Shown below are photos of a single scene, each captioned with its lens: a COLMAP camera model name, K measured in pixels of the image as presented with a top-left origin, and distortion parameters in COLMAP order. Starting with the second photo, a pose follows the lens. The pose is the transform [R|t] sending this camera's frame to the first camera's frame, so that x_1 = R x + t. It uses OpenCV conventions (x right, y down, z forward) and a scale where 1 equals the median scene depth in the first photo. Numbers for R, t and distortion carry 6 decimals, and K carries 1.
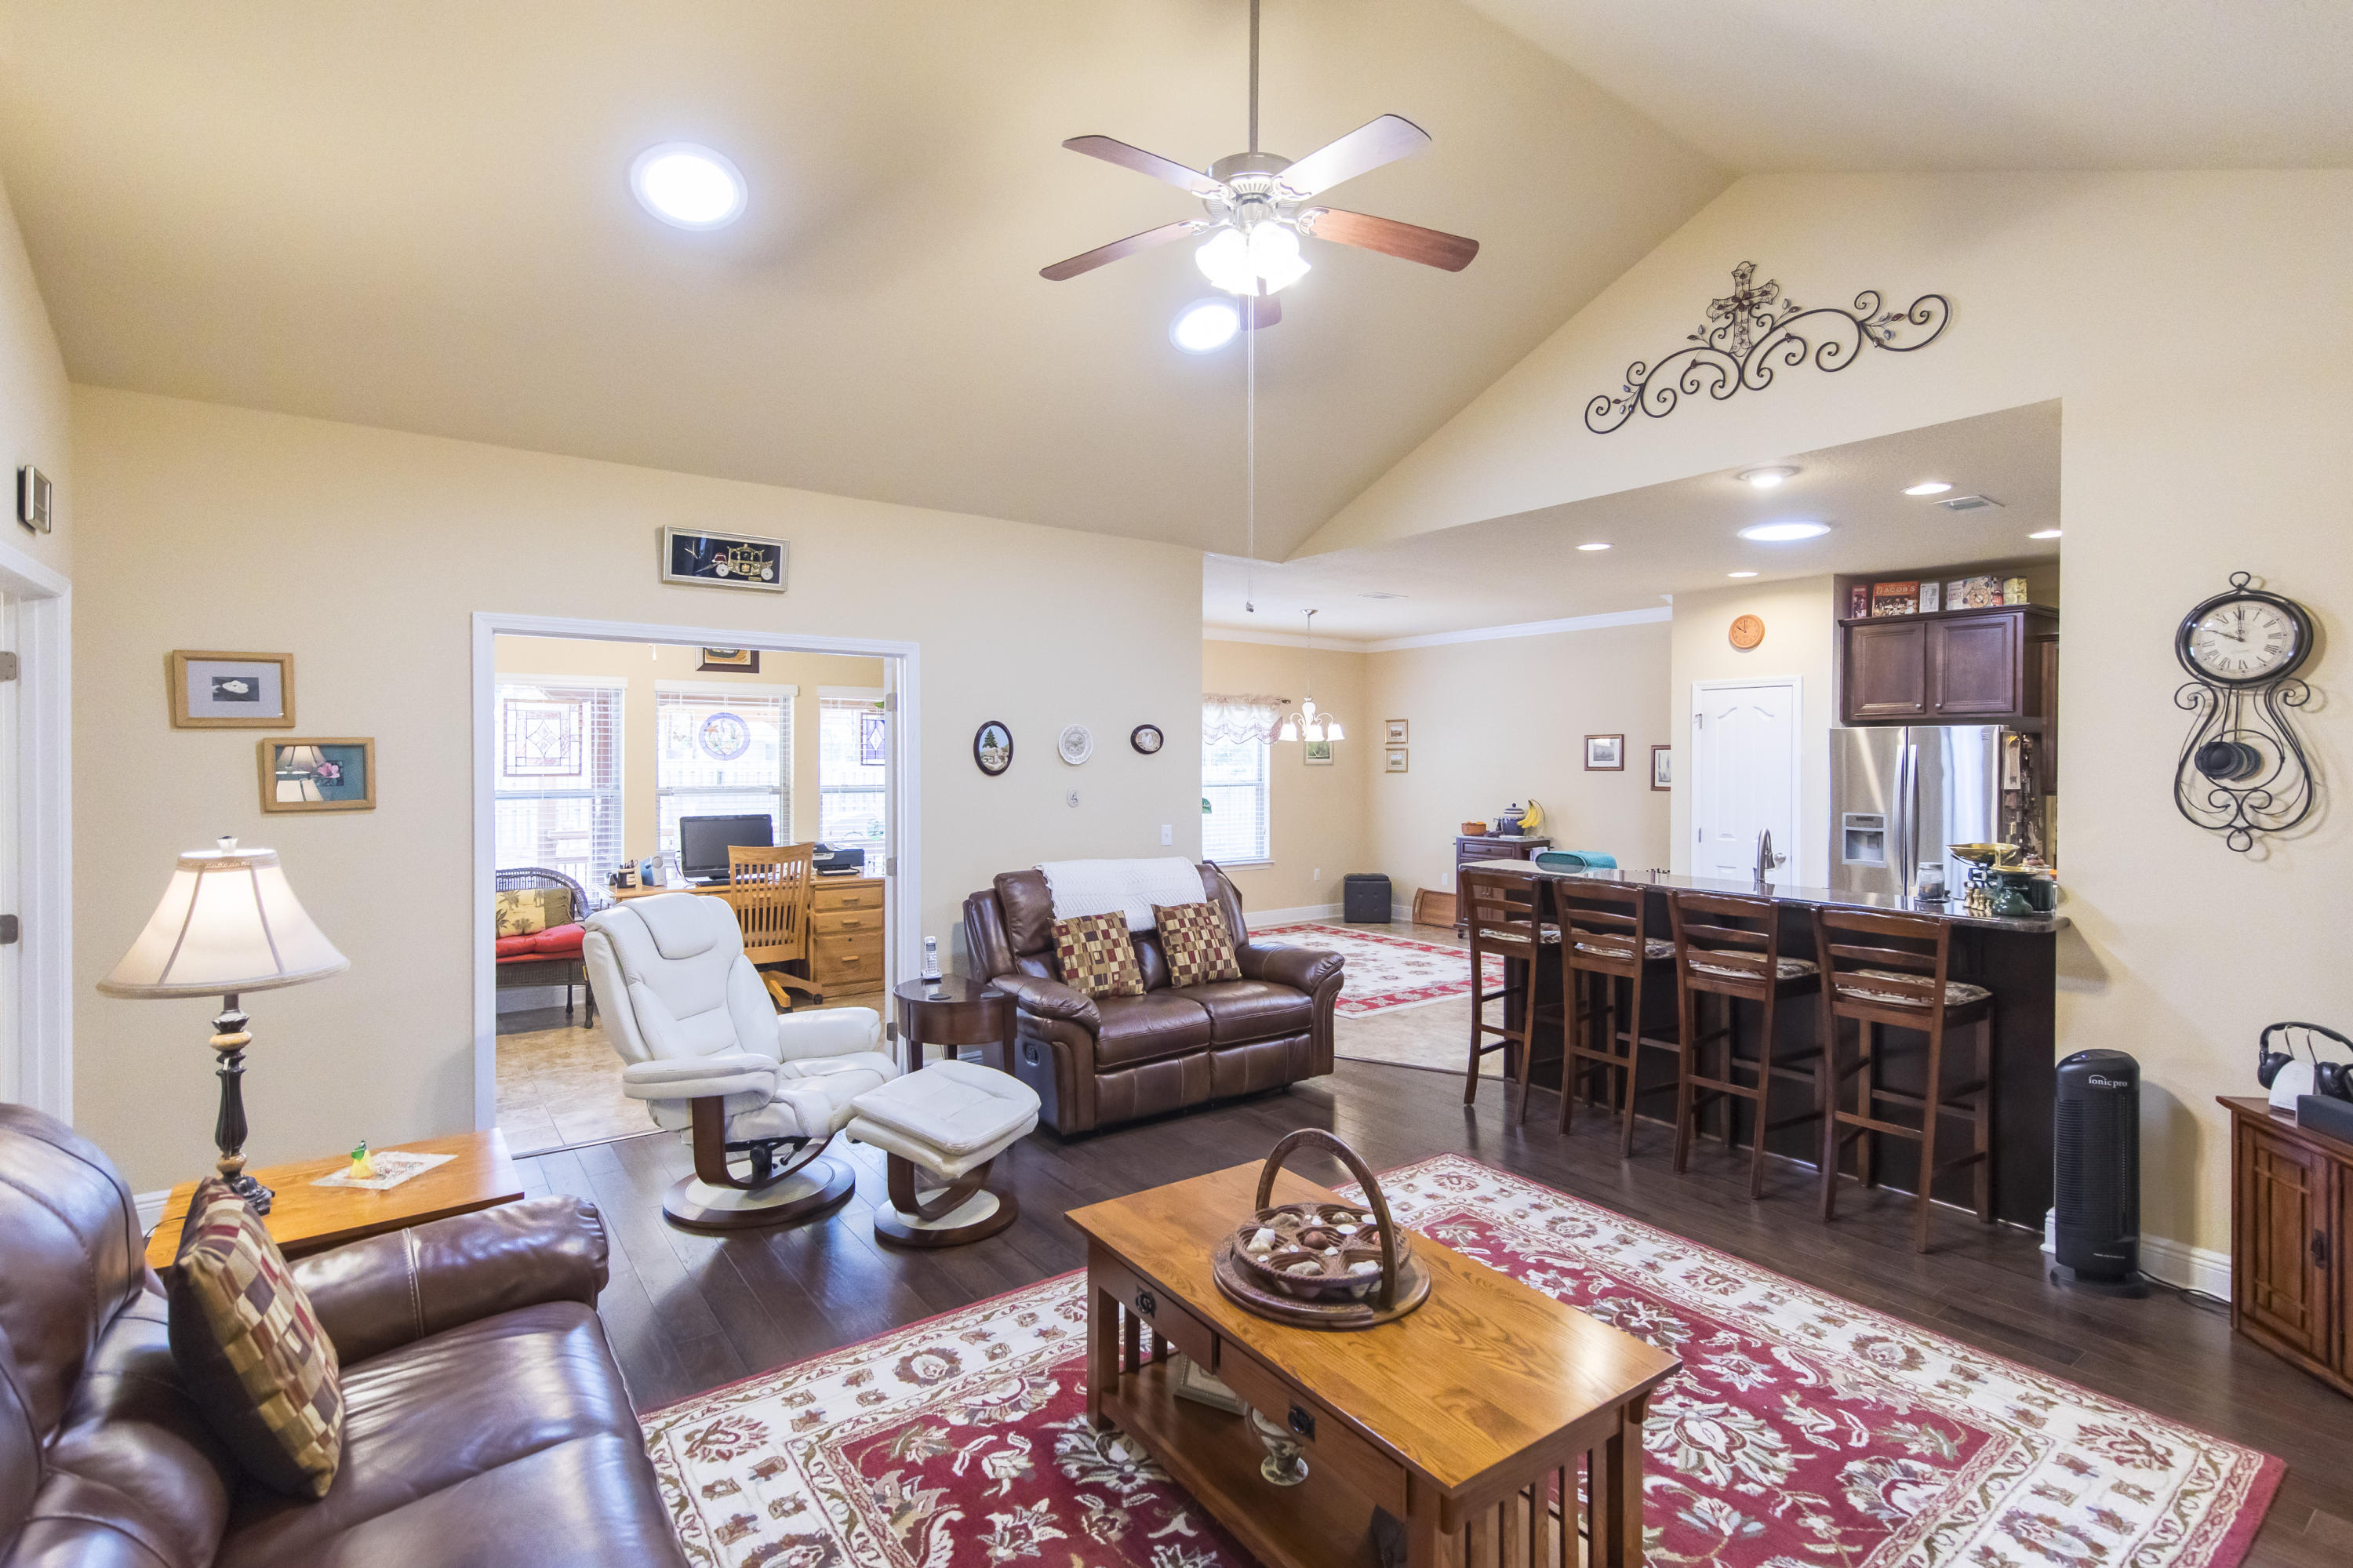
lens RADIAL K [[1111.8, 0, 1205.1], [0, 1111.8, 767.8], [0, 0, 1]] dist [0.004200, 0.000385]
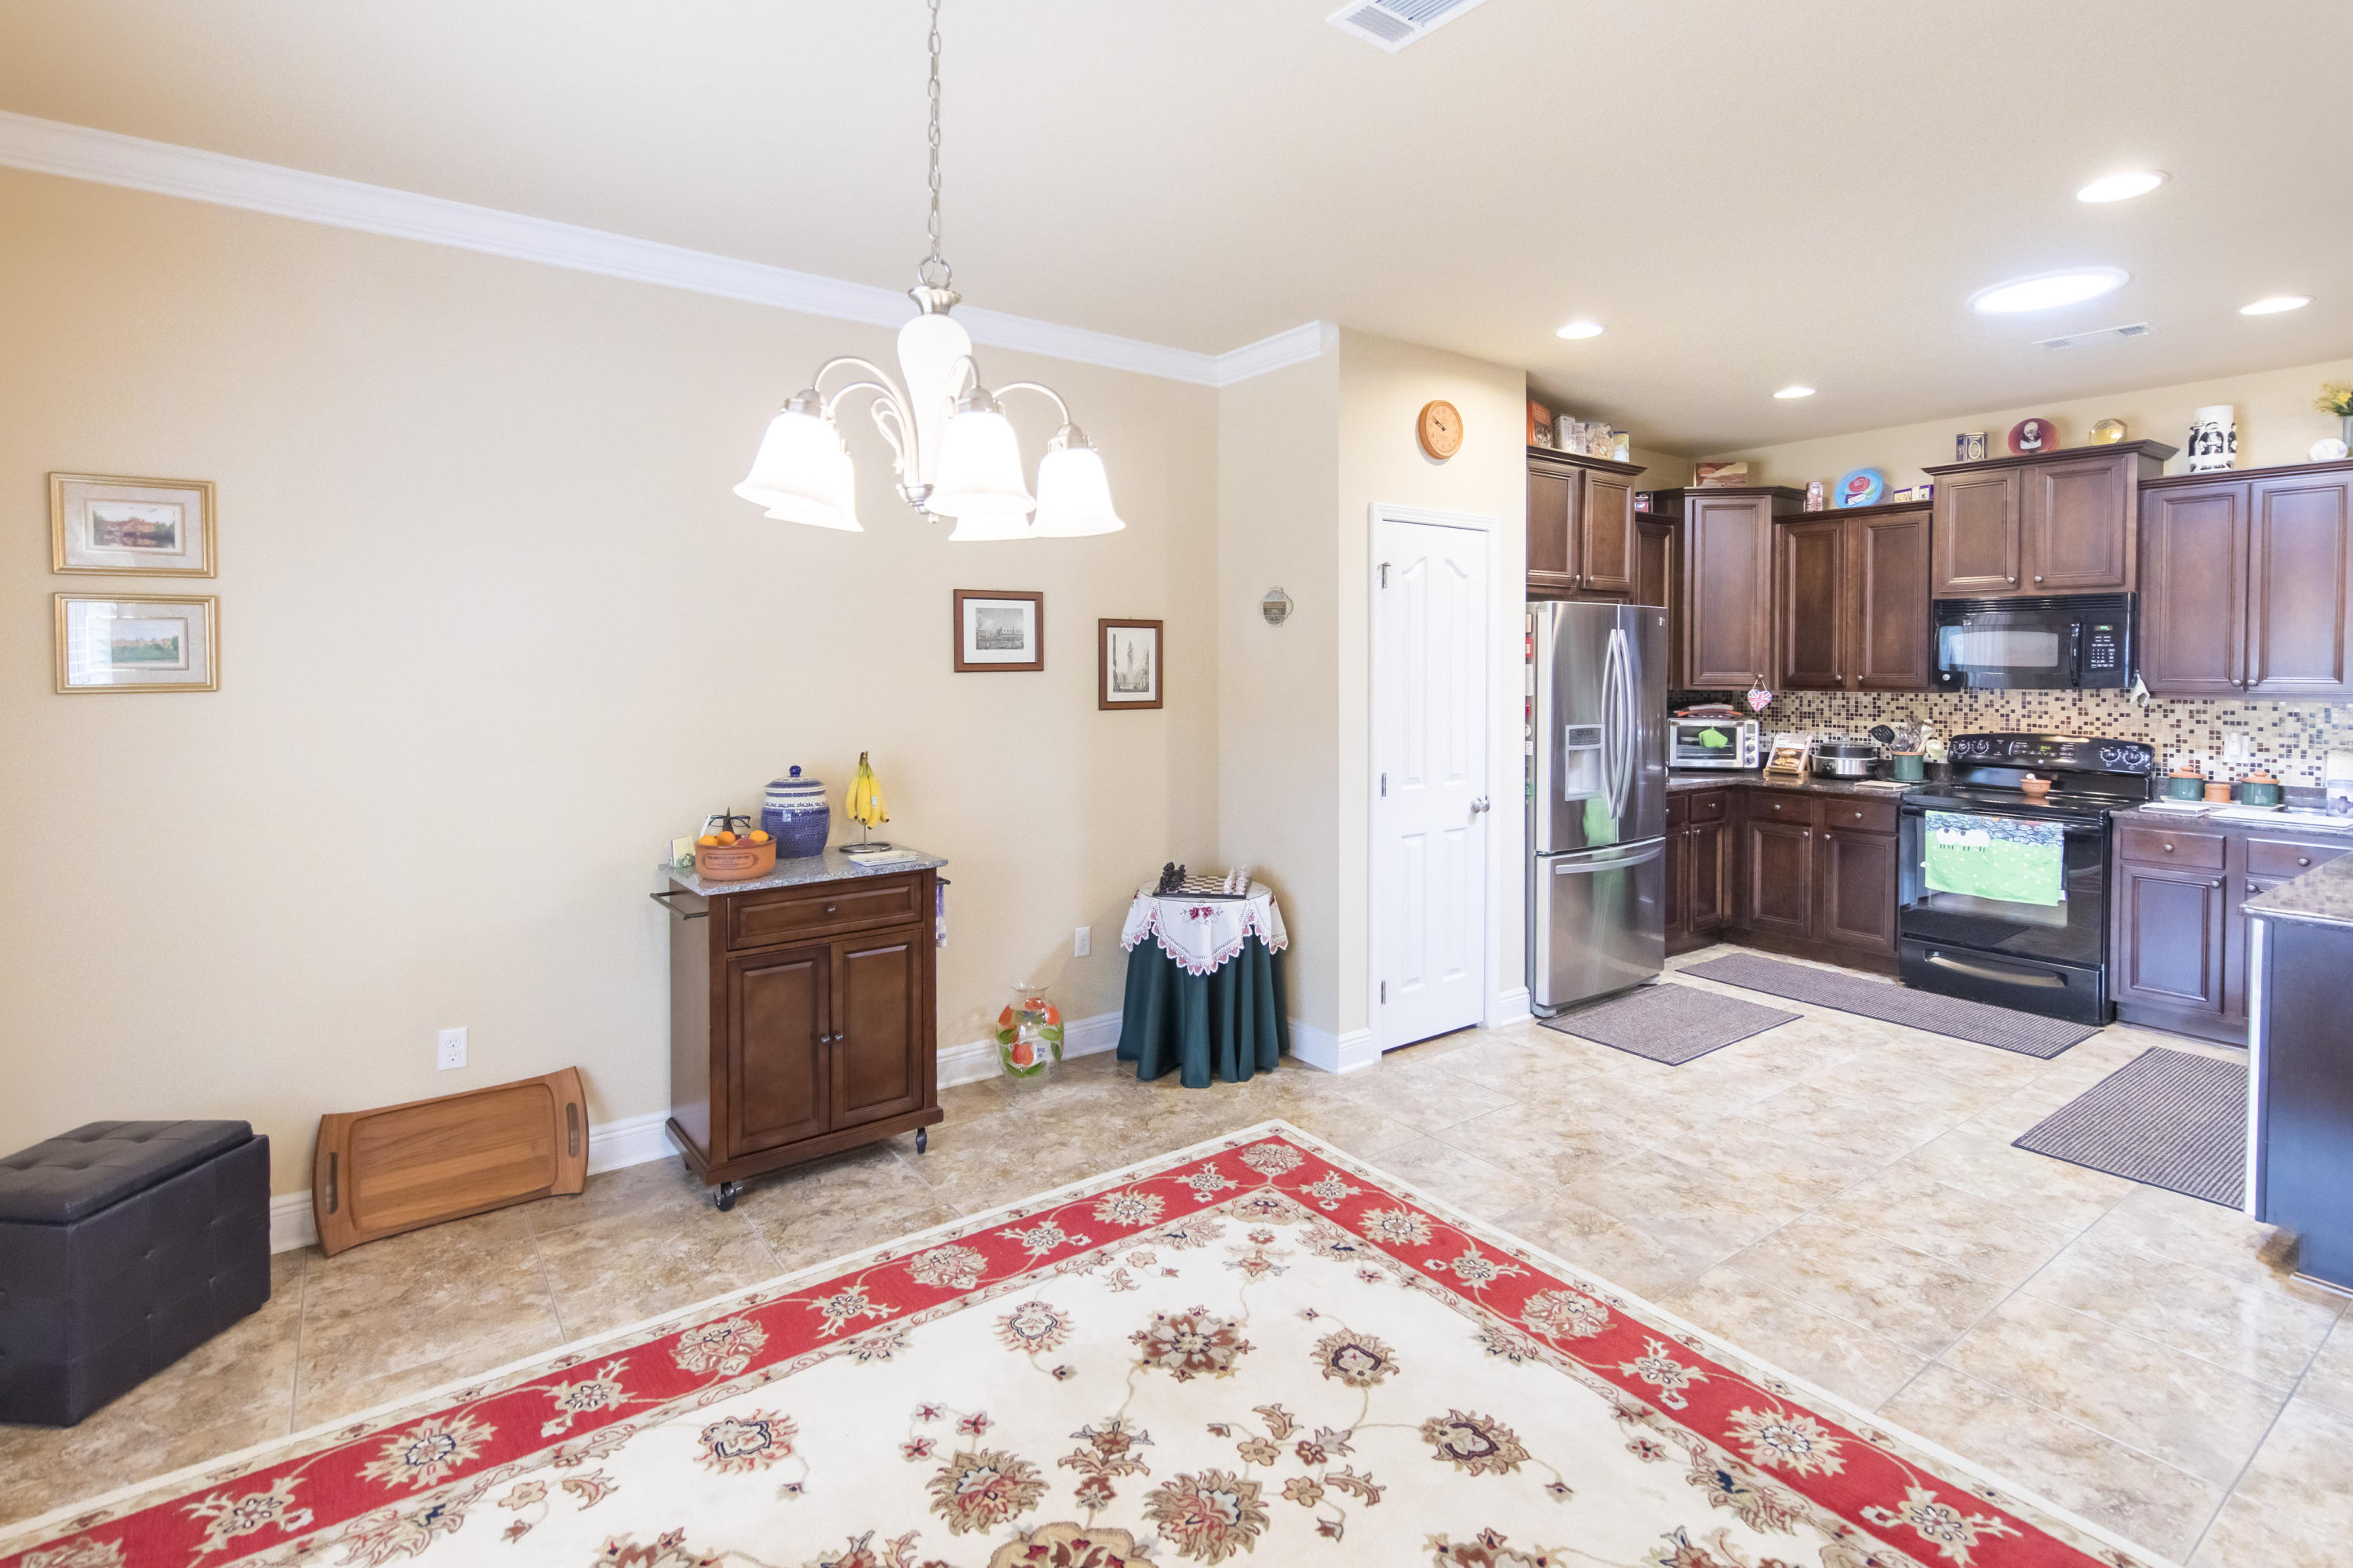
lens RADIAL K [[1125.8, 0, 1162.3], [0, 1125.8, 686.1], [0, 0, 1]] dist [0.002571, -0.000351]
pose [[0.021563, -0.024374, 0.999470, -0.167168], [0.006975, 0.999682, 0.024229, -0.003575], [-0.999743, 0.006449, 0.021726, 1.660130]]
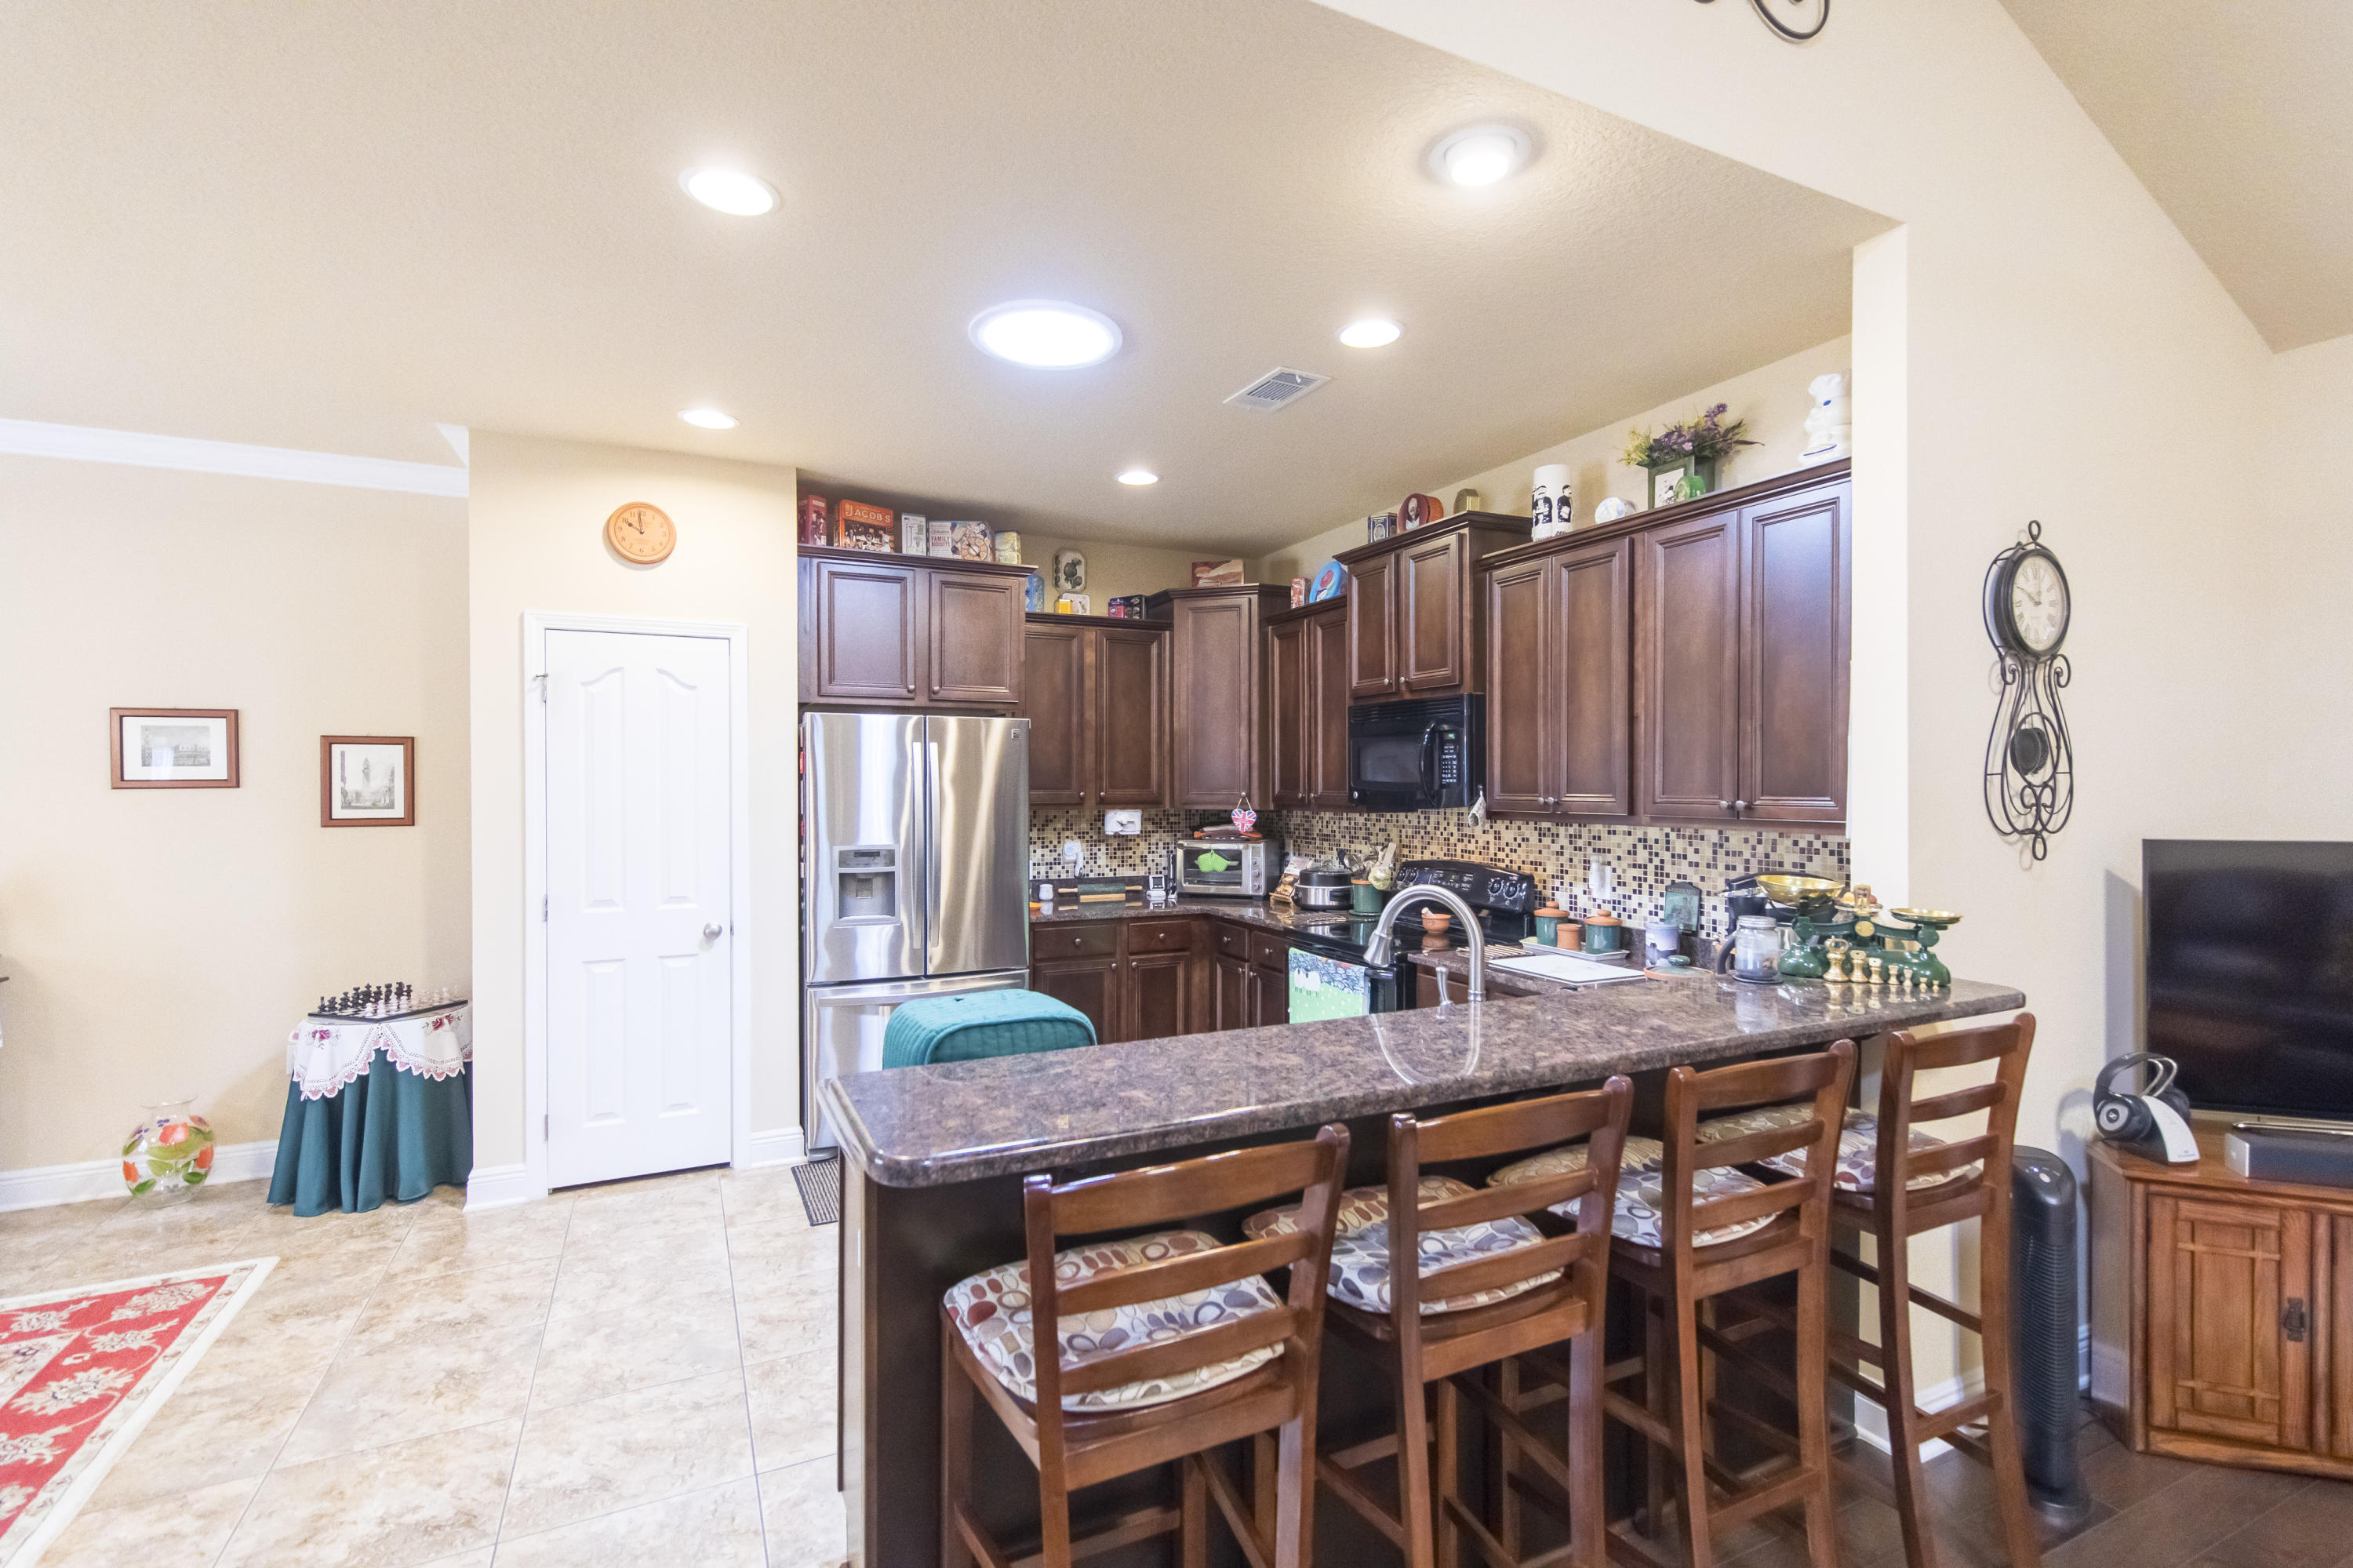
lens RADIAL K [[1065.7, 0, 1175.9], [0, 1065.7, 794.5], [0, 0, 1]] dist [0.002831, 0.000595]
pose [[0.193236, -0.013228, 0.981063, 0.019630], [0.009014, 0.999891, 0.011706, 0.006829], [-0.981111, 0.006582, 0.193334, 0.929732]]
